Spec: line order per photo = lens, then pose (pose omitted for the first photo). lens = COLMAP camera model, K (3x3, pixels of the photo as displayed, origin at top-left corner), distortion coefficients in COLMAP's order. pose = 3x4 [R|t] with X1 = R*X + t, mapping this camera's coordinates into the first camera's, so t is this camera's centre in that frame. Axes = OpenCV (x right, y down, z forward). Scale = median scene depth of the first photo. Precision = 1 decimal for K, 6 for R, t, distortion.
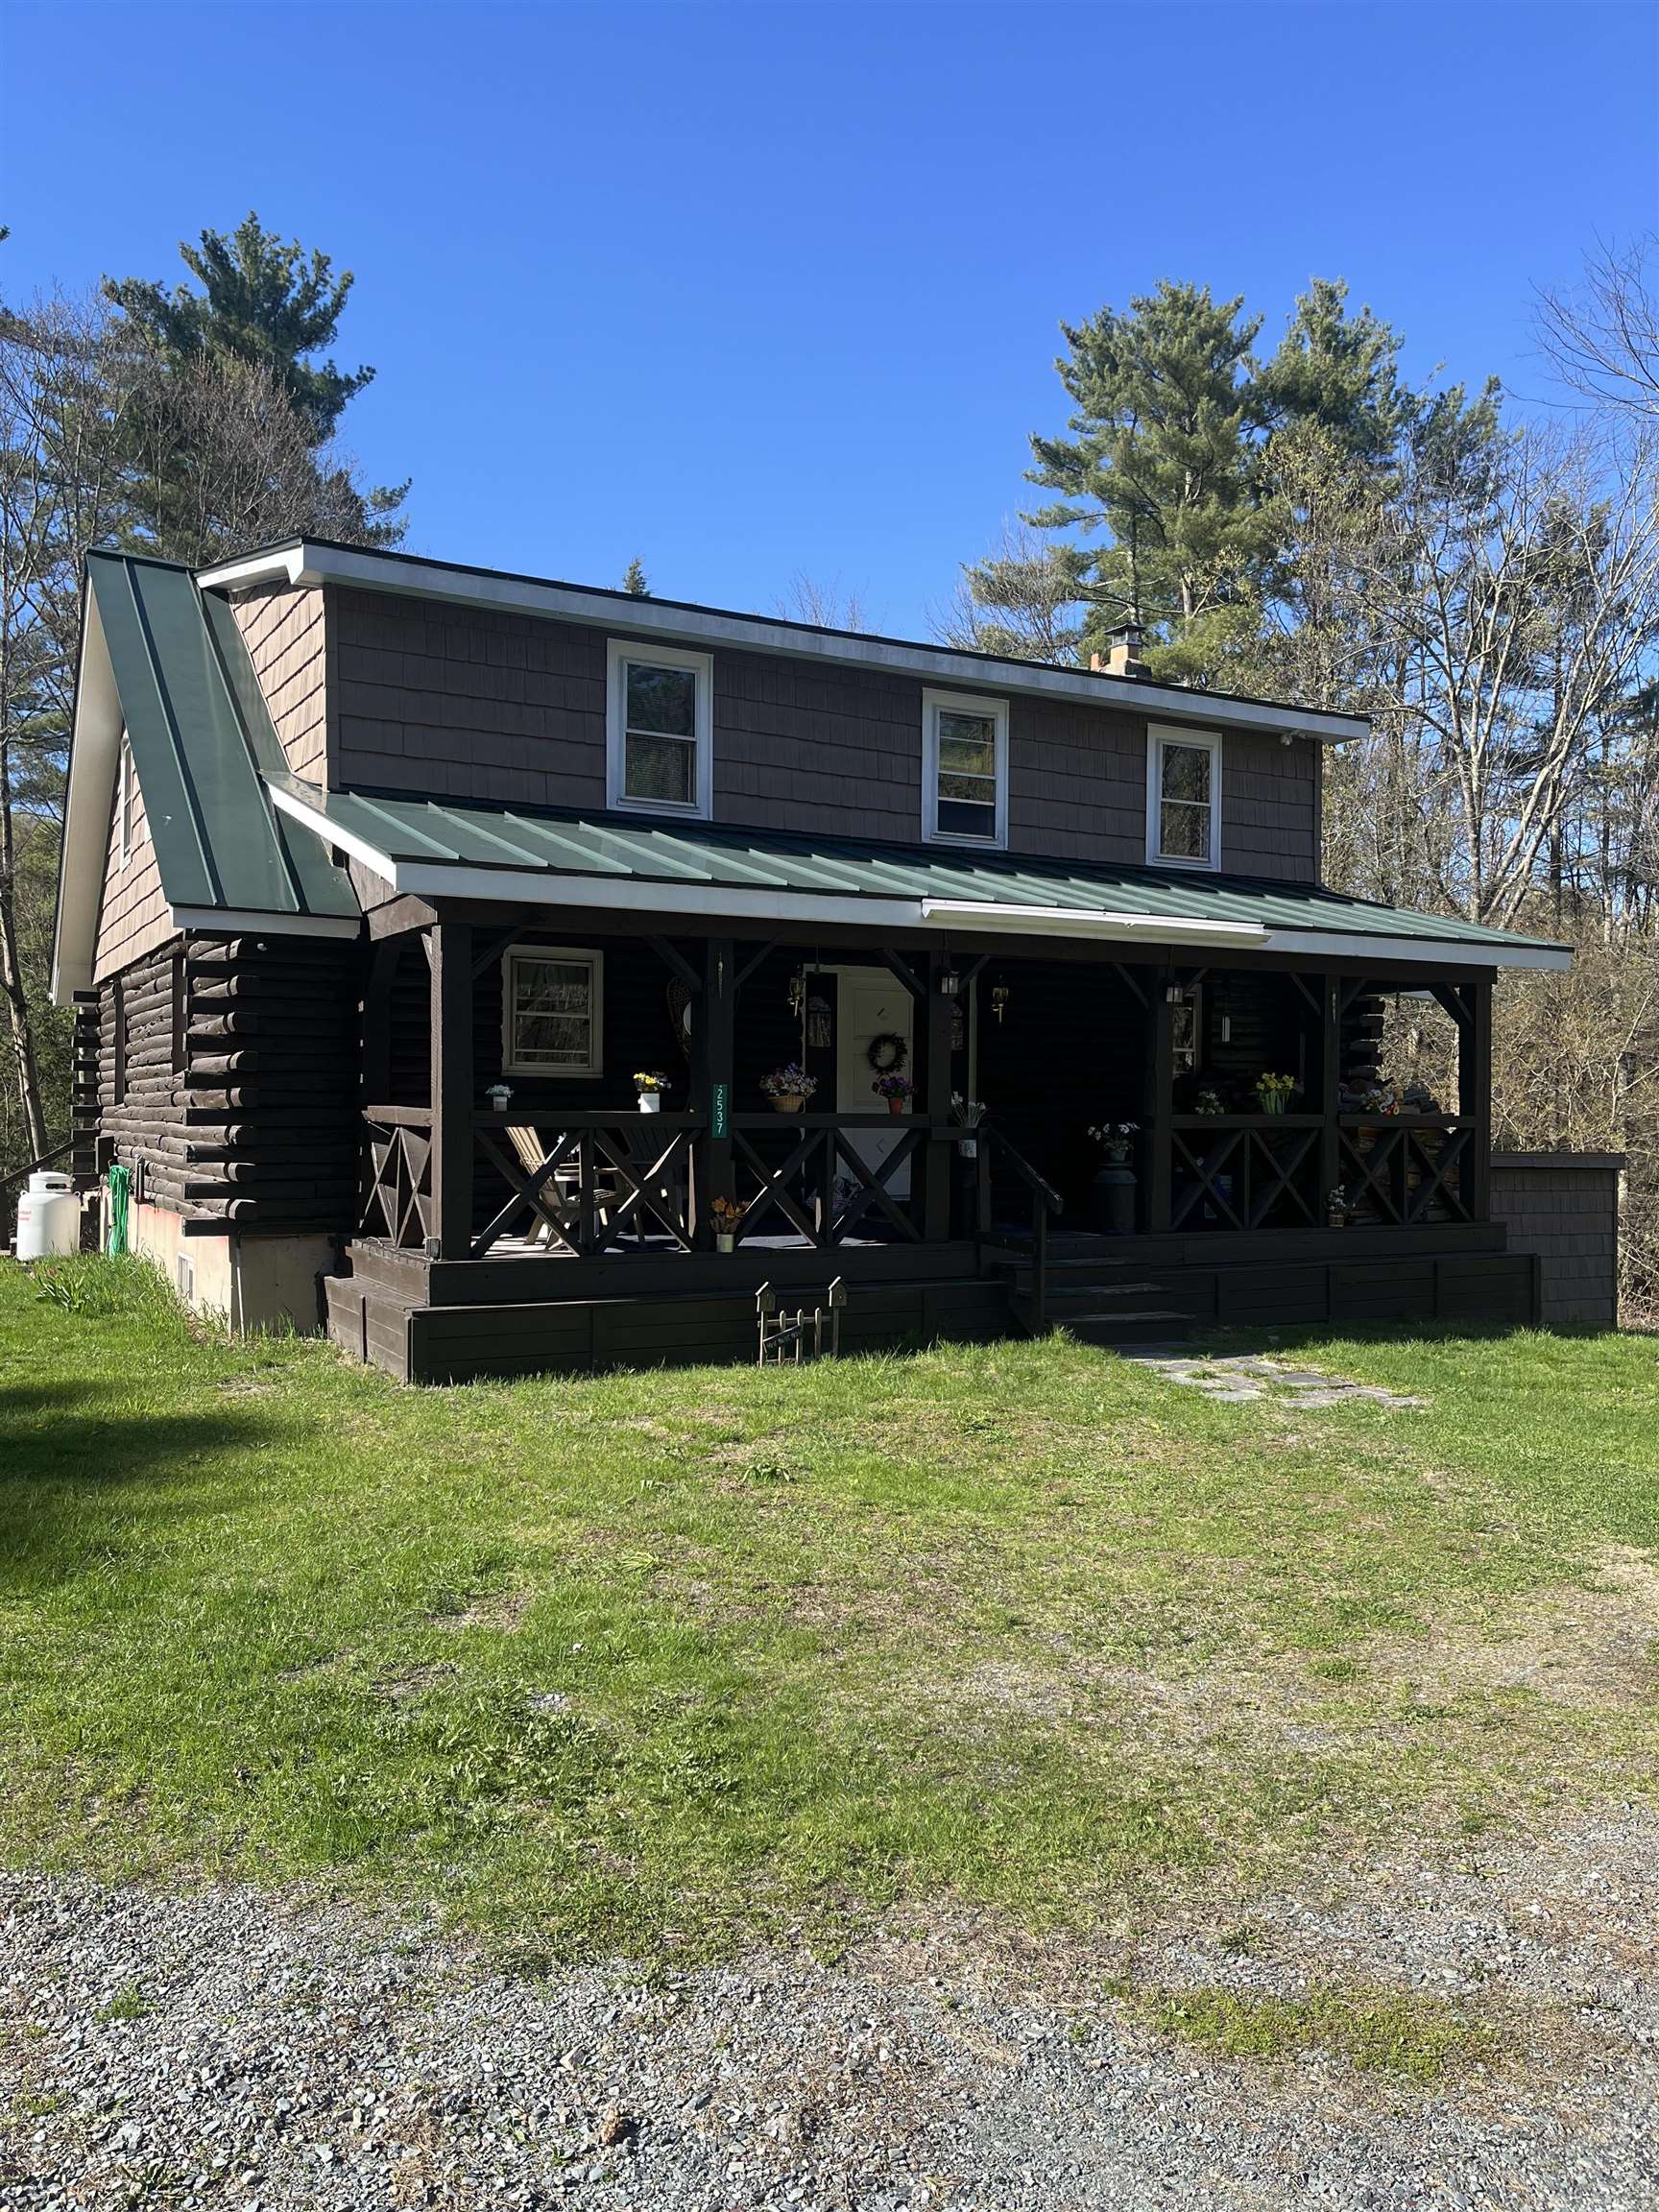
lens RADIAL K [[1655.4, 0, 840.0], [0, 1655.4, 1103.9], [0, 0, 1]] dist [0.038572, -0.000999]
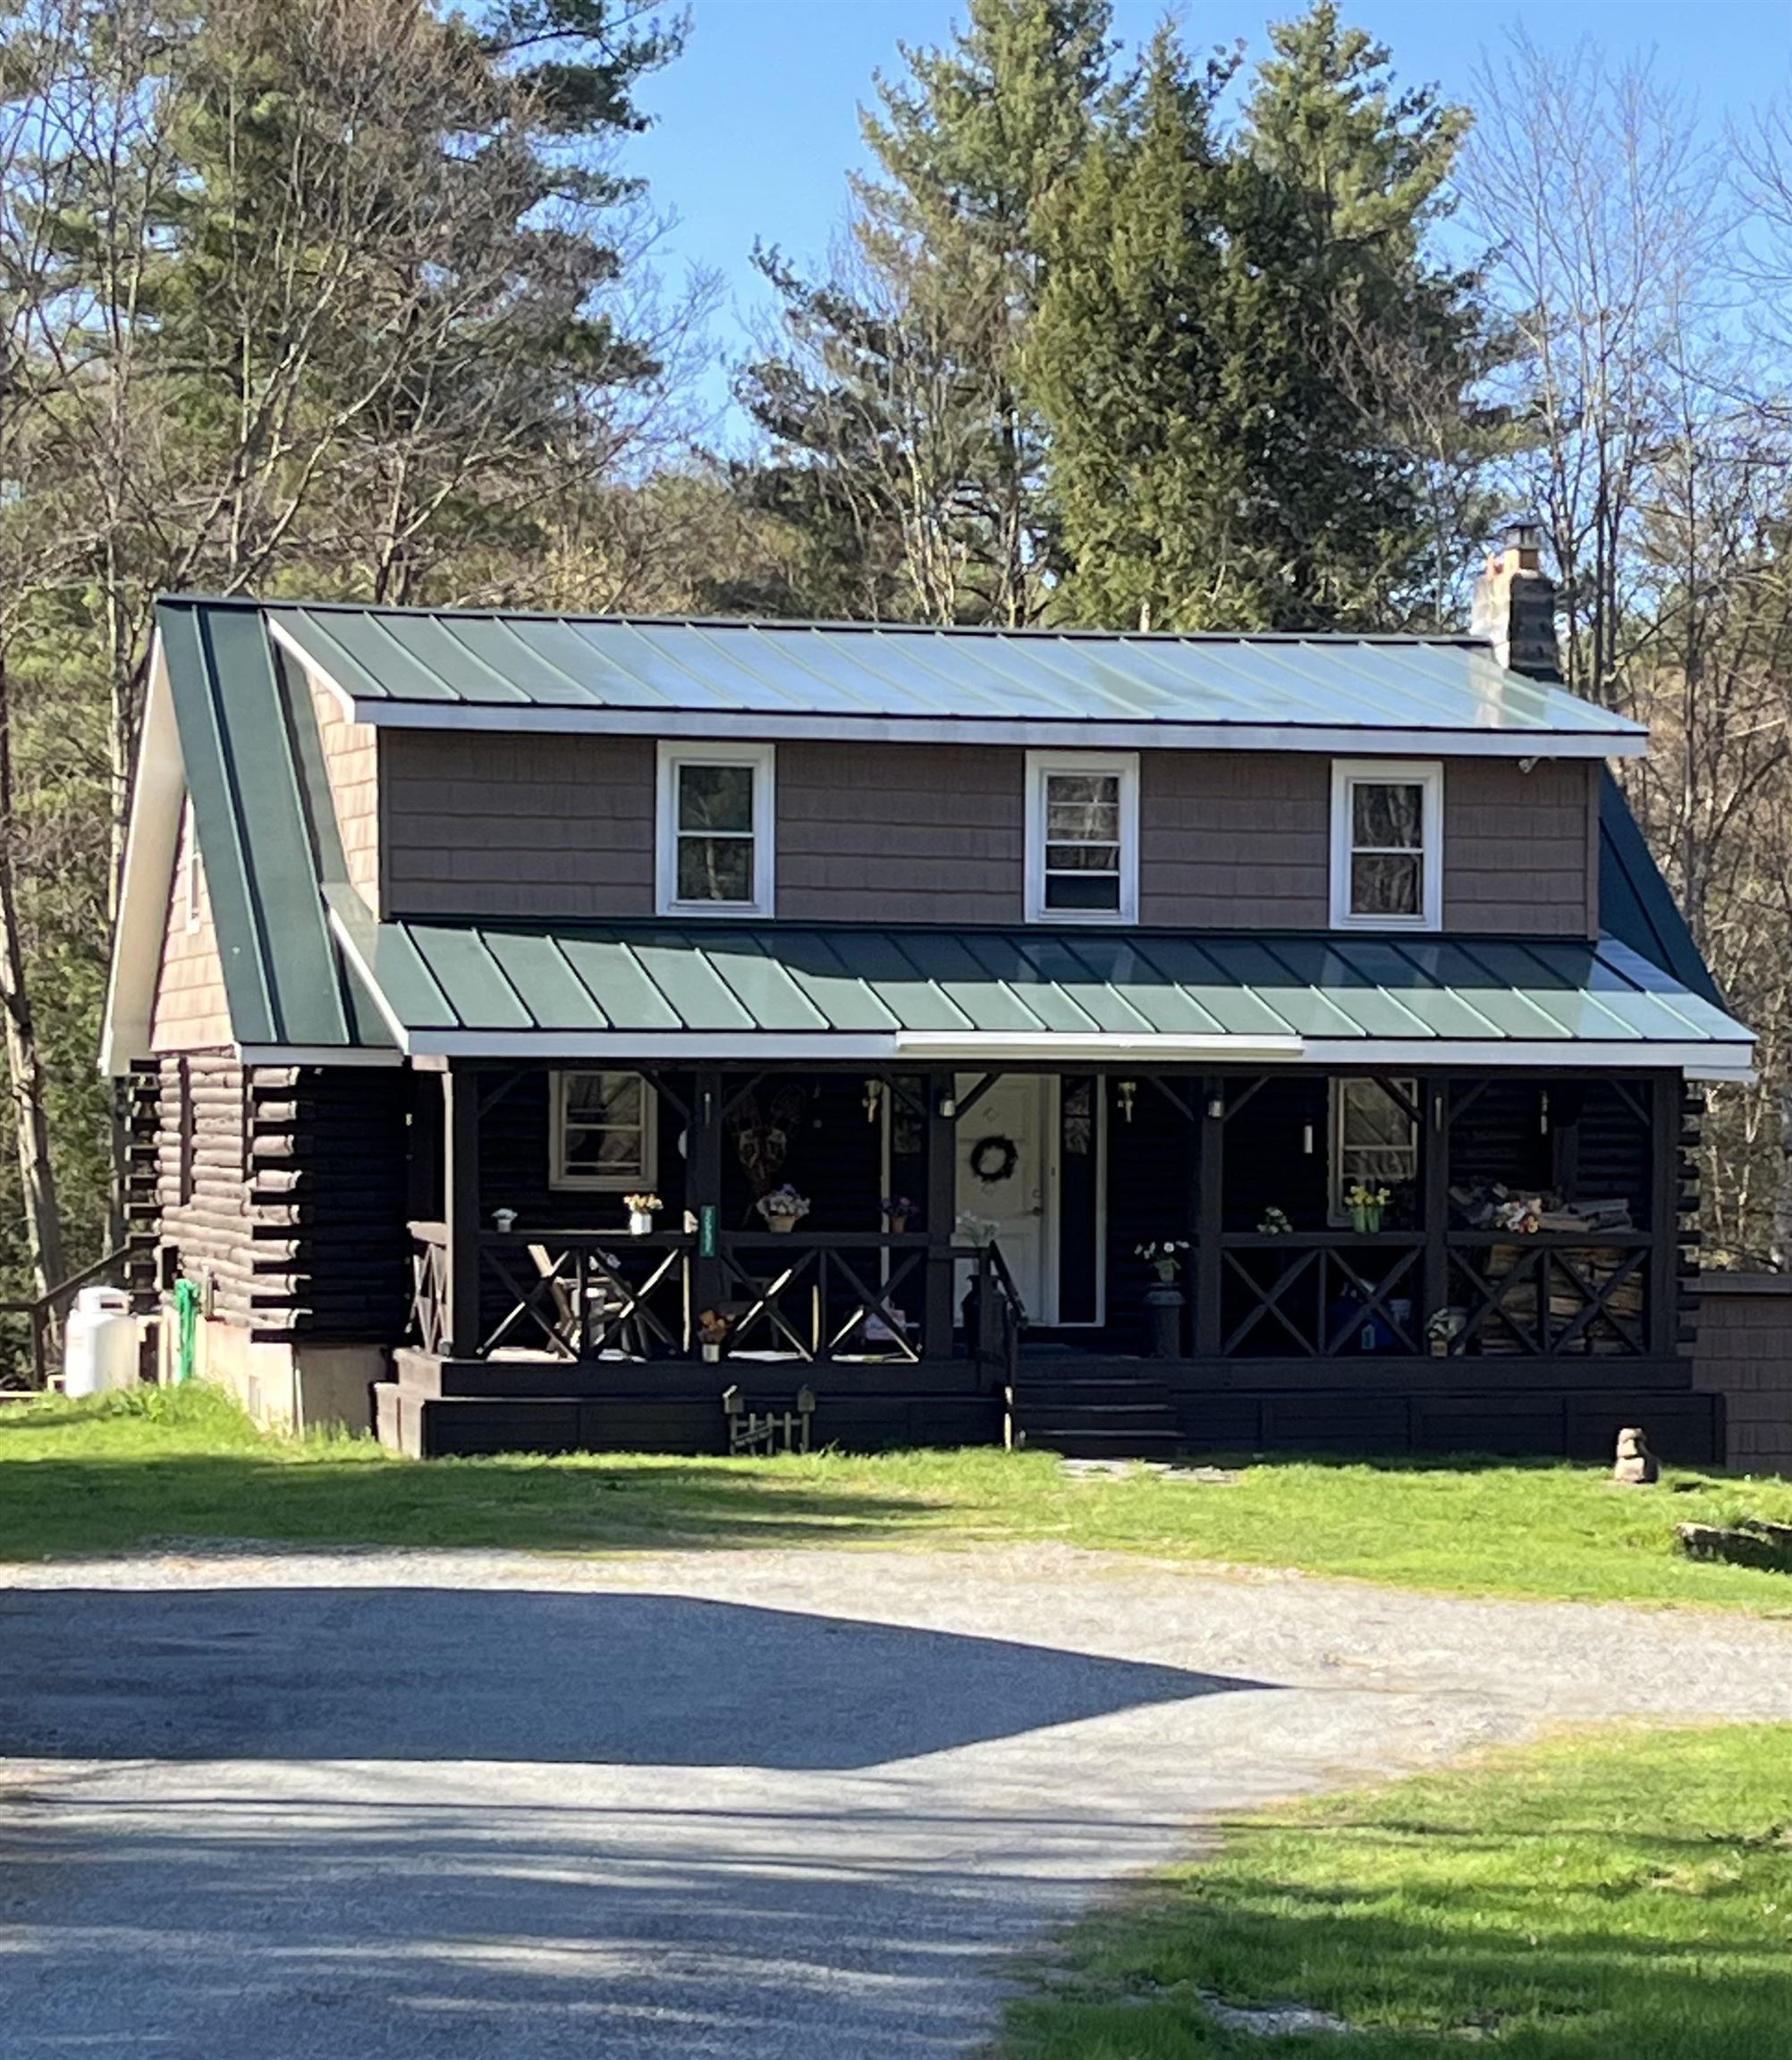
lens RADIAL K [[5465.1, 0, 921.0], [0, 5465.1, 1152.4], [0, 0, 1]] dist [0.203421, 0.000000]
pose [[0.965556, 0.001908, -0.260190, 0.837531], [-0.000056, 0.999975, 0.007124, -0.061171], [0.260197, -0.006864, 0.965531, -2.042500]]
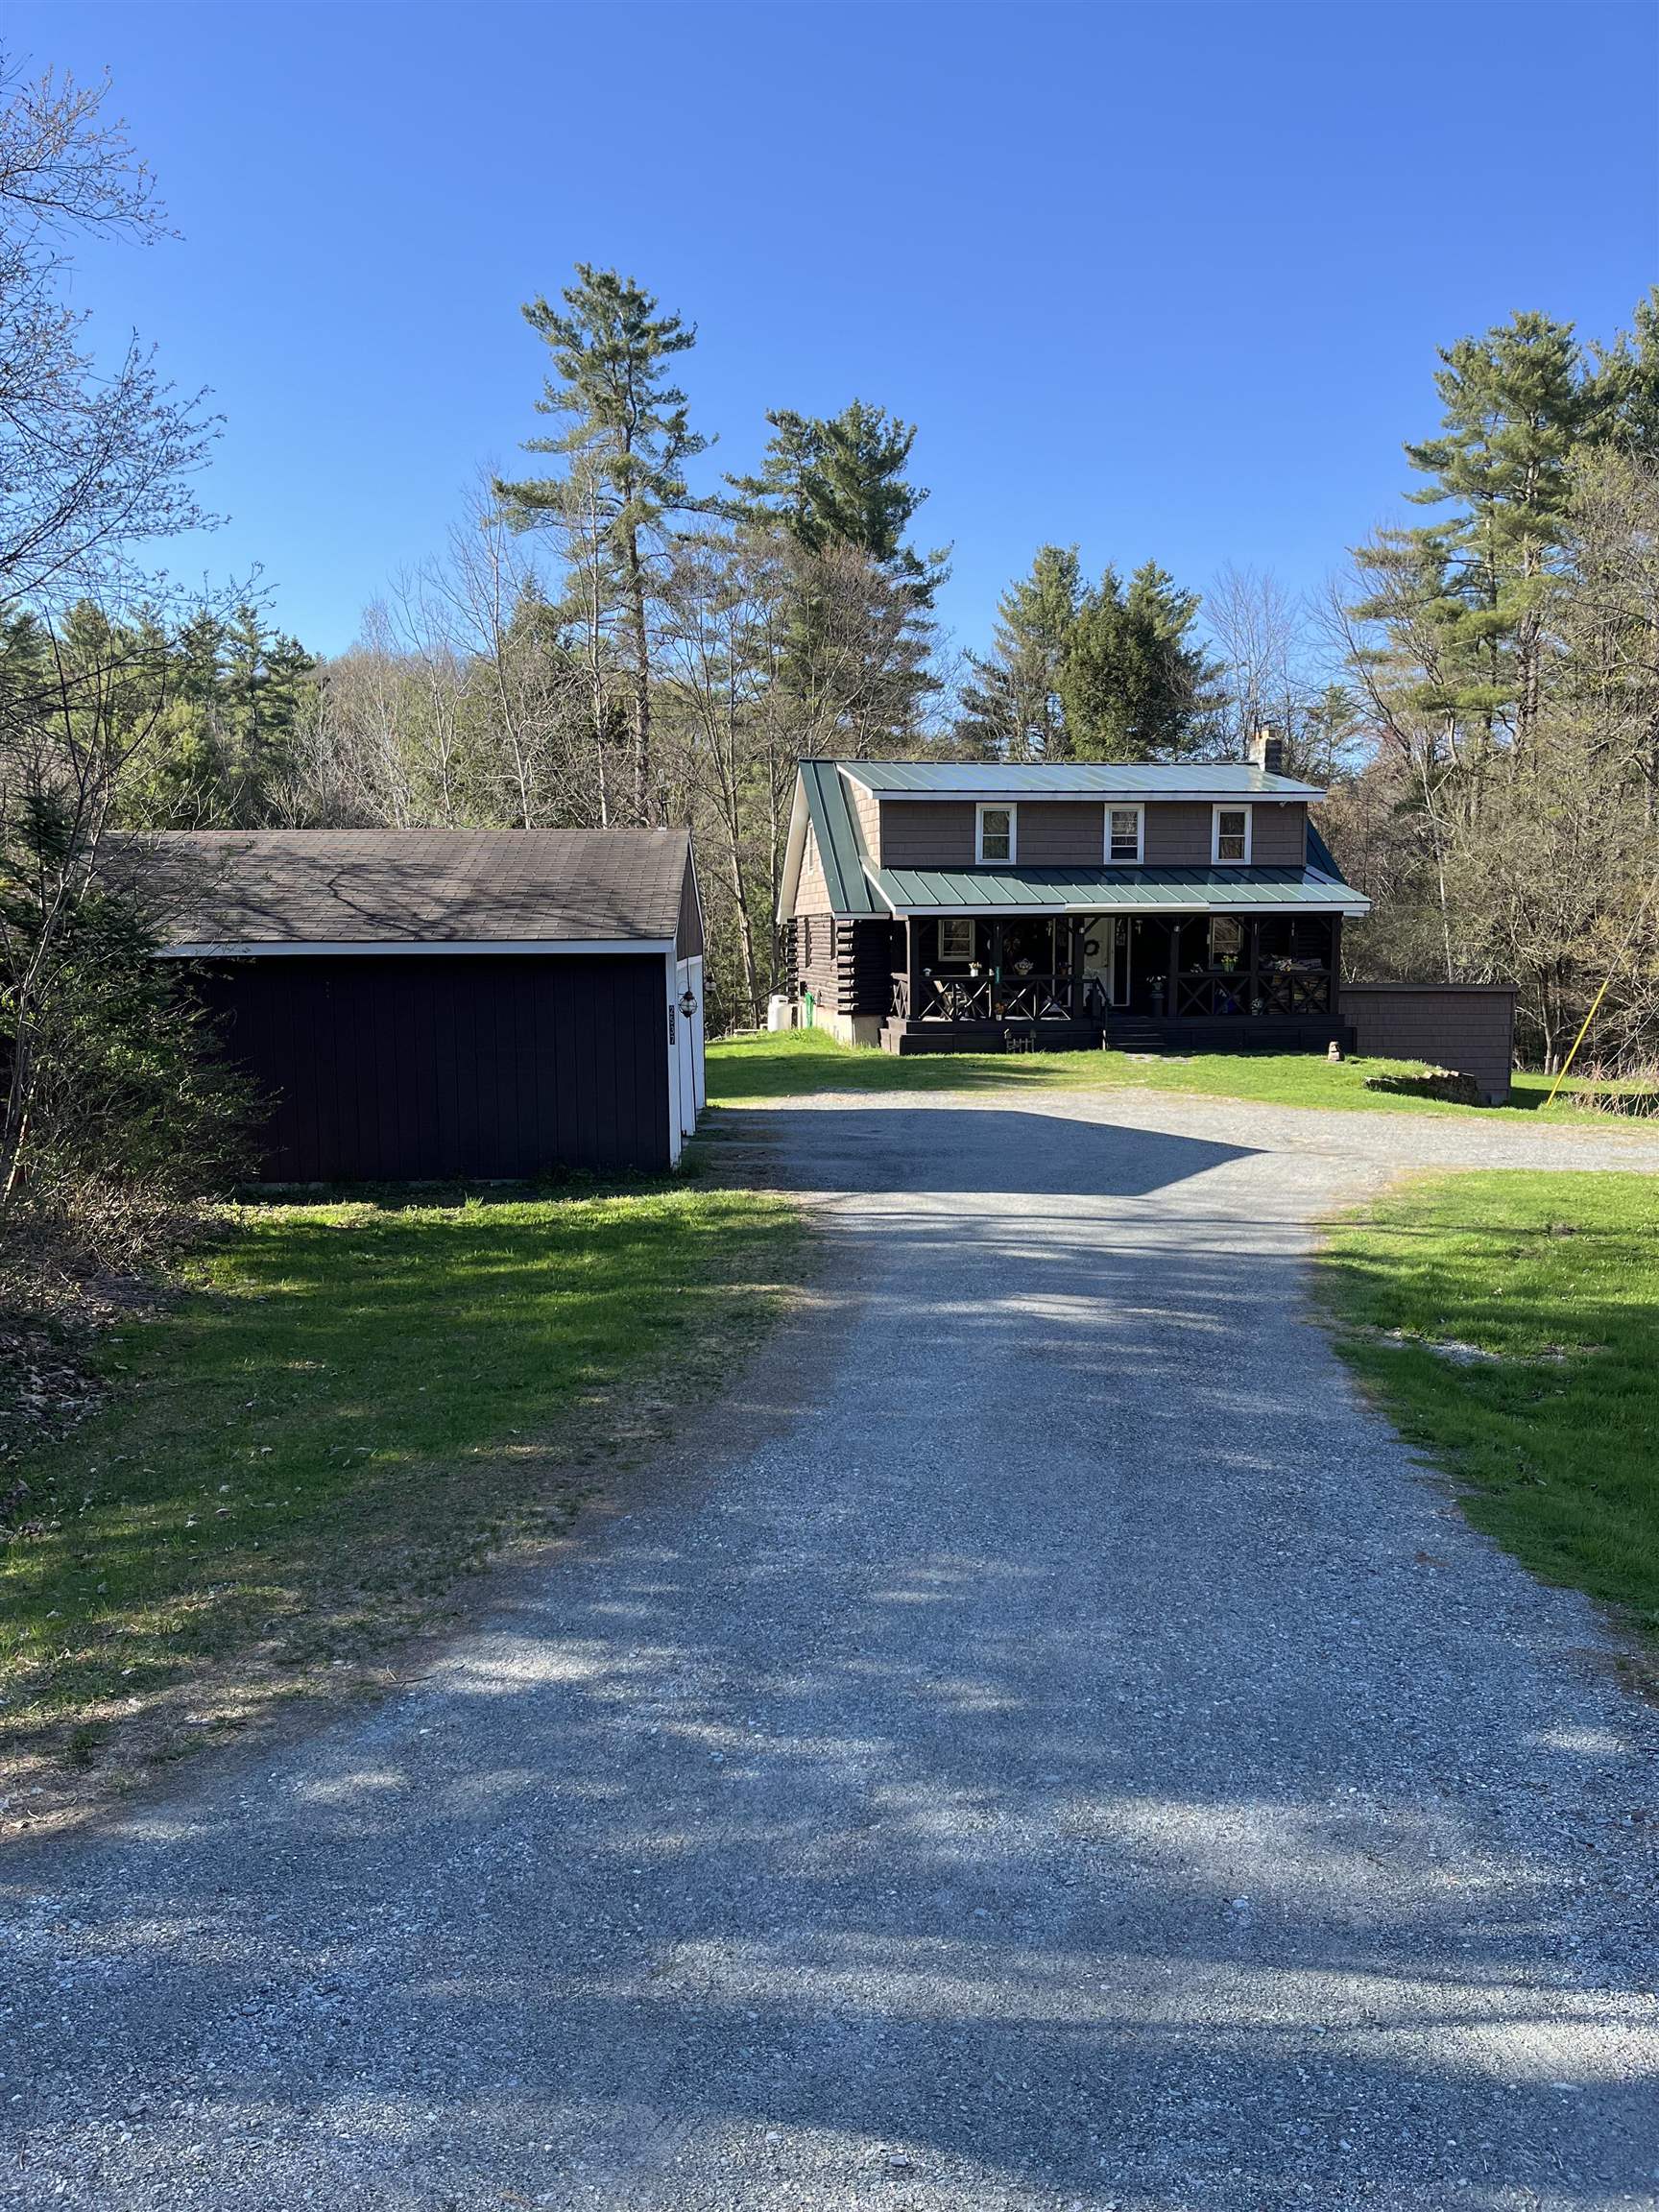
lens RADIAL K [[1655.4, 0, 815.4], [0, 1655.4, 1115.4], [0, 0, 1]] dist [0.038572, -0.000999]
pose [[0.932847, 0.024890, -0.359412, 0.617066], [0.015180, 0.994009, 0.108237, -0.063629], [0.359953, -0.106424, 0.926881, -1.716276]]
